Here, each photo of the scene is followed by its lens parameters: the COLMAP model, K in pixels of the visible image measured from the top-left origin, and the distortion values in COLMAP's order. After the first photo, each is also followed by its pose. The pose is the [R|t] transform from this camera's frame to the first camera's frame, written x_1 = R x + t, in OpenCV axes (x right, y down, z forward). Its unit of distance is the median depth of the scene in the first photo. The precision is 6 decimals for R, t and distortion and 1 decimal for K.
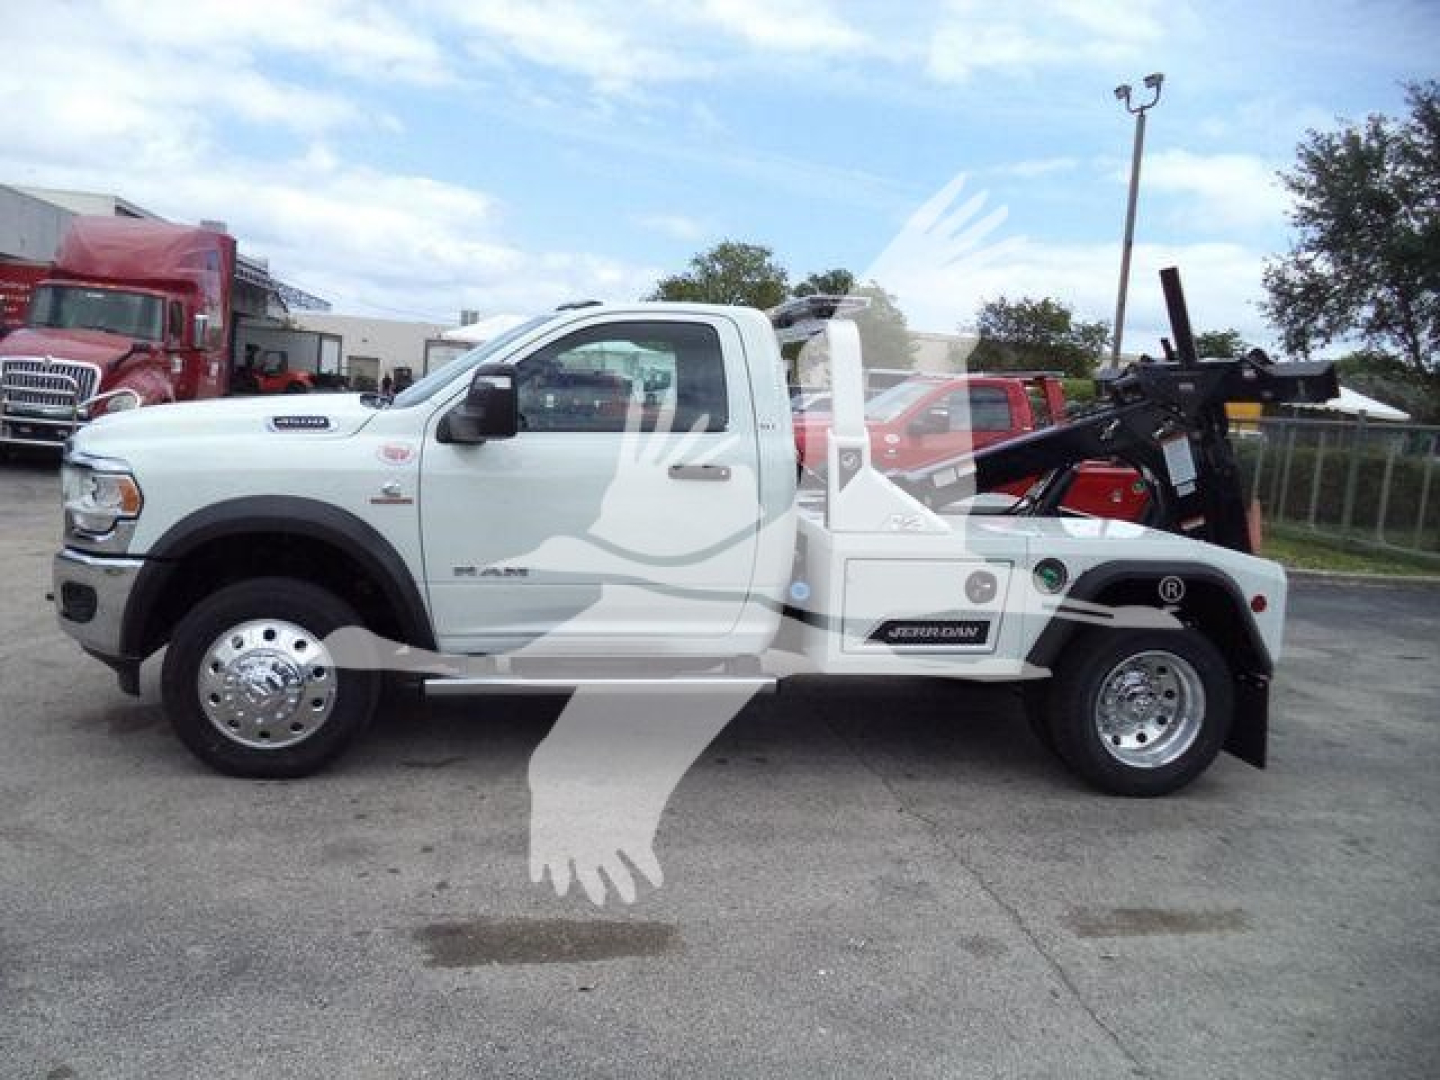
lens RADIAL K [[1169.3, 0, 717.5], [0, 1169.3, 553.6], [0, 0, 1]] dist [-0.046187, 0.008858]
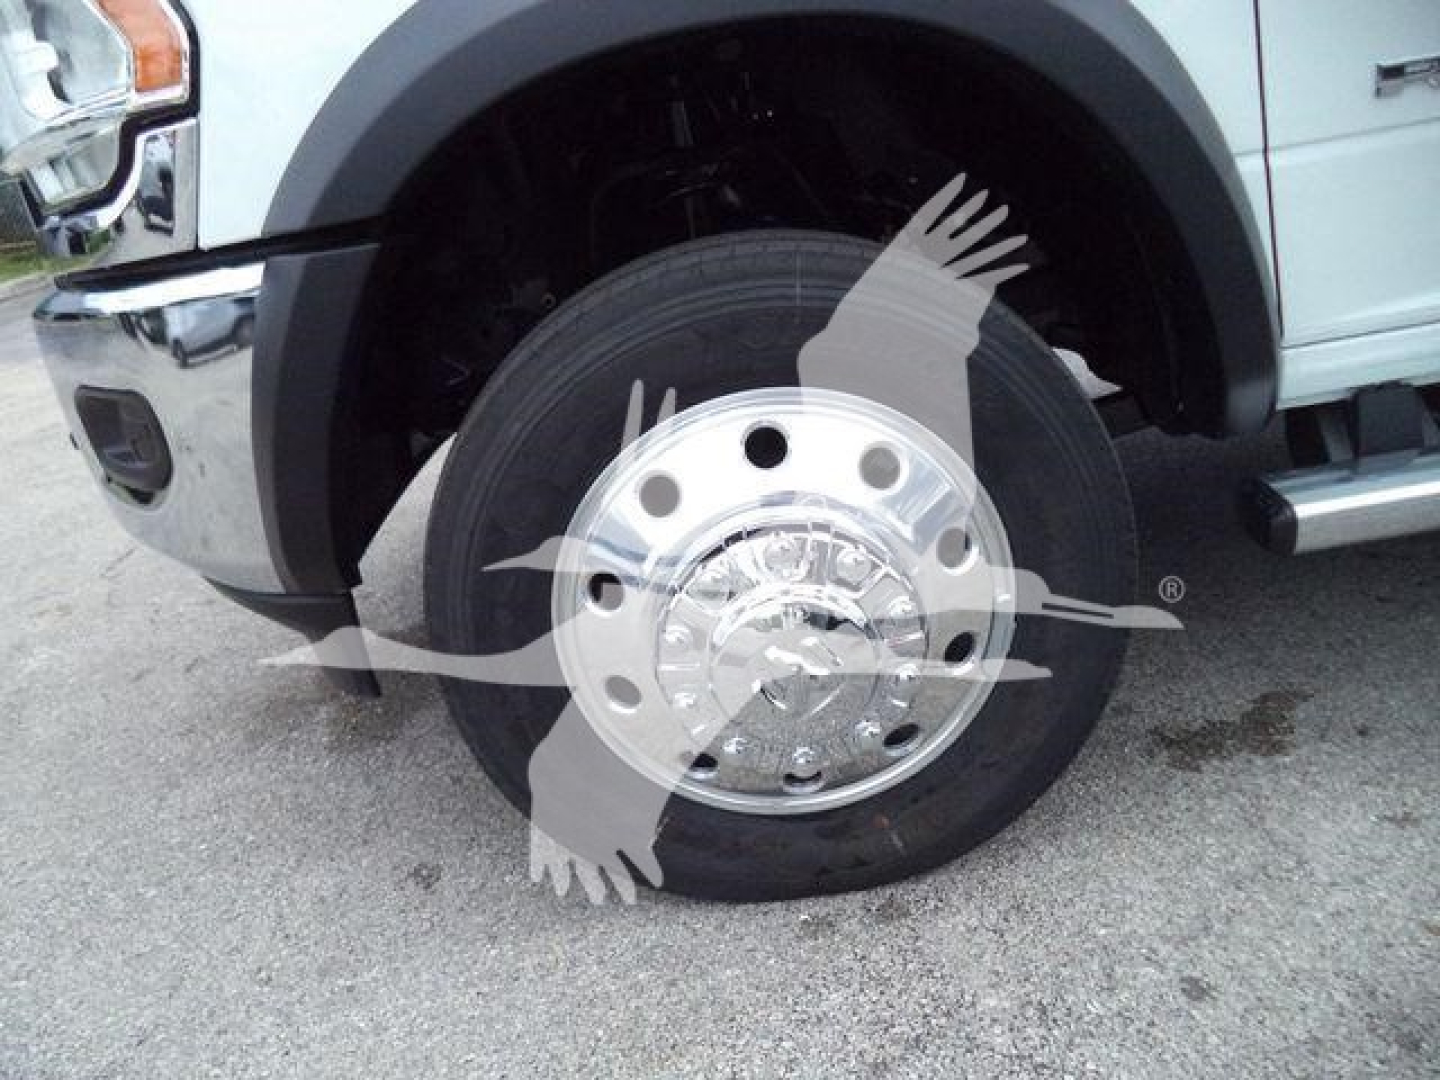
lens RADIAL K [[1169.3, 0, 715.2], [0, 1169.3, 543.9], [0, 0, 1]] dist [-0.046187, 0.008858]
pose [[0.969778, -0.144164, -0.196841, -0.332589], [0.193460, 0.945941, 0.260325, 0.016918], [0.148671, -0.290538, 0.945243, 0.703895]]
